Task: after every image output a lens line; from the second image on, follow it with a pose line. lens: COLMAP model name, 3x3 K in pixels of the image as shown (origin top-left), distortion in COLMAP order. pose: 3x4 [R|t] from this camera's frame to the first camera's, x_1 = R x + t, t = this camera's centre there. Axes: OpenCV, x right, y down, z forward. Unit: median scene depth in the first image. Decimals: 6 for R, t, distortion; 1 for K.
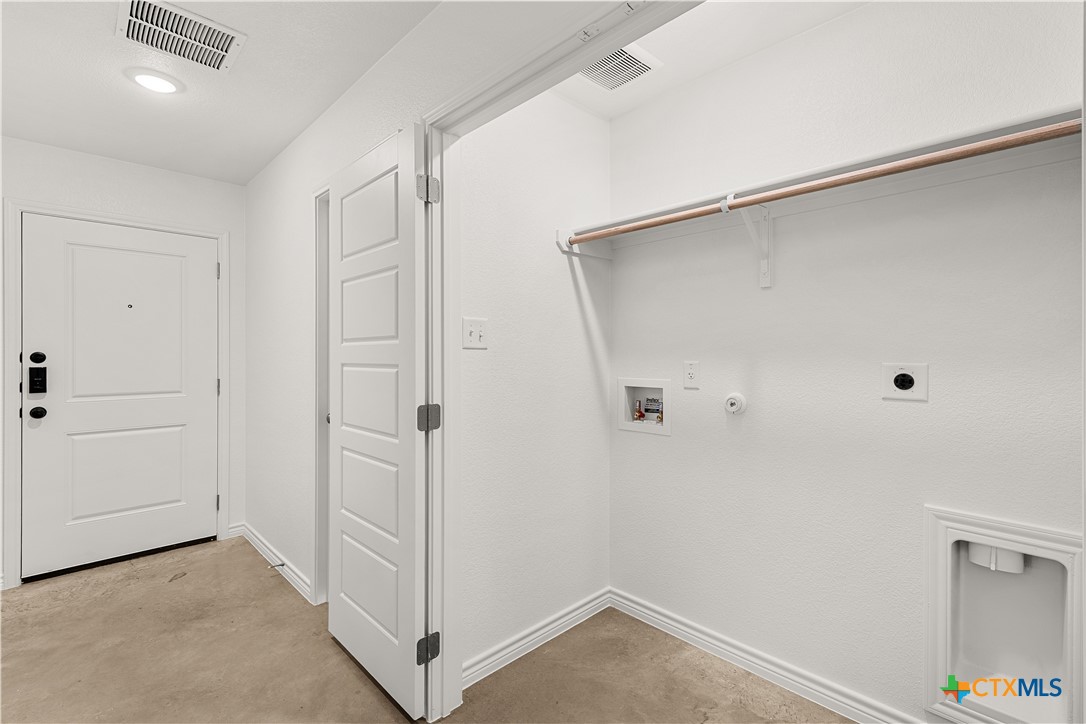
lens RADIAL K [[493.9, 0, 543.1], [0, 493.9, 350.9], [0, 0, 1]] dist [0.005337, -0.001352]
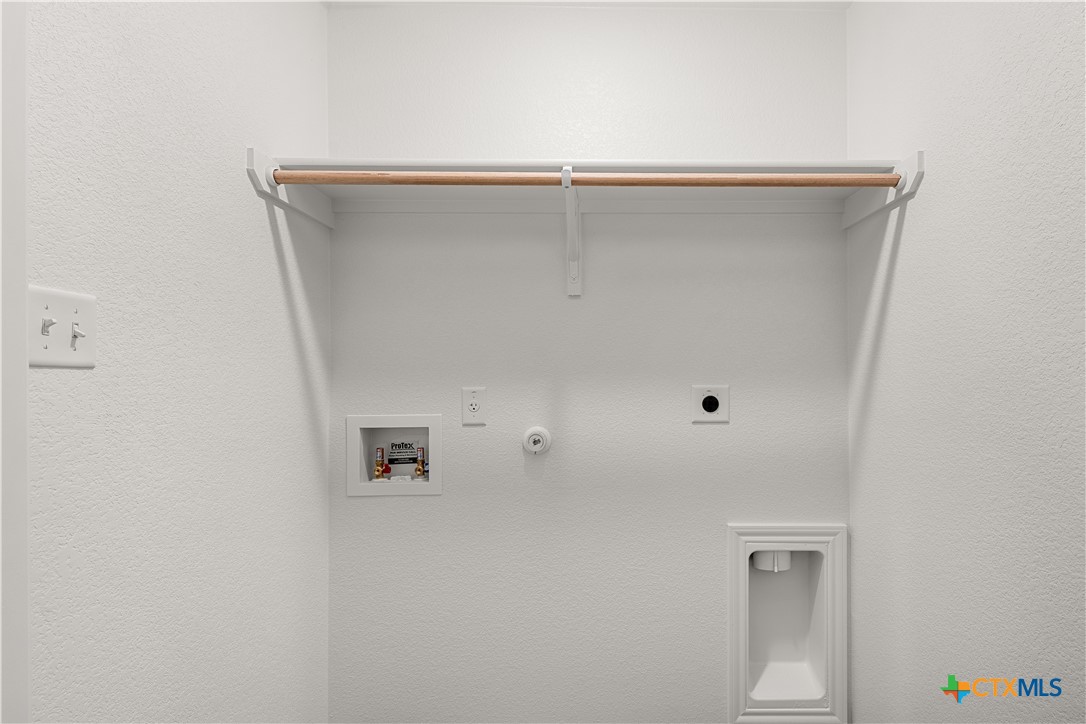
lens RADIAL K [[493.9, 0, 542.0], [0, 493.9, 373.1], [0, 0, 1]] dist [0.005337, -0.001352]
pose [[0.668219, 0.001893, 0.743962, -0.182859], [0.001450, 0.999992, -0.003847, 0.002895], [-0.743963, 0.003650, 0.668210, 0.462946]]
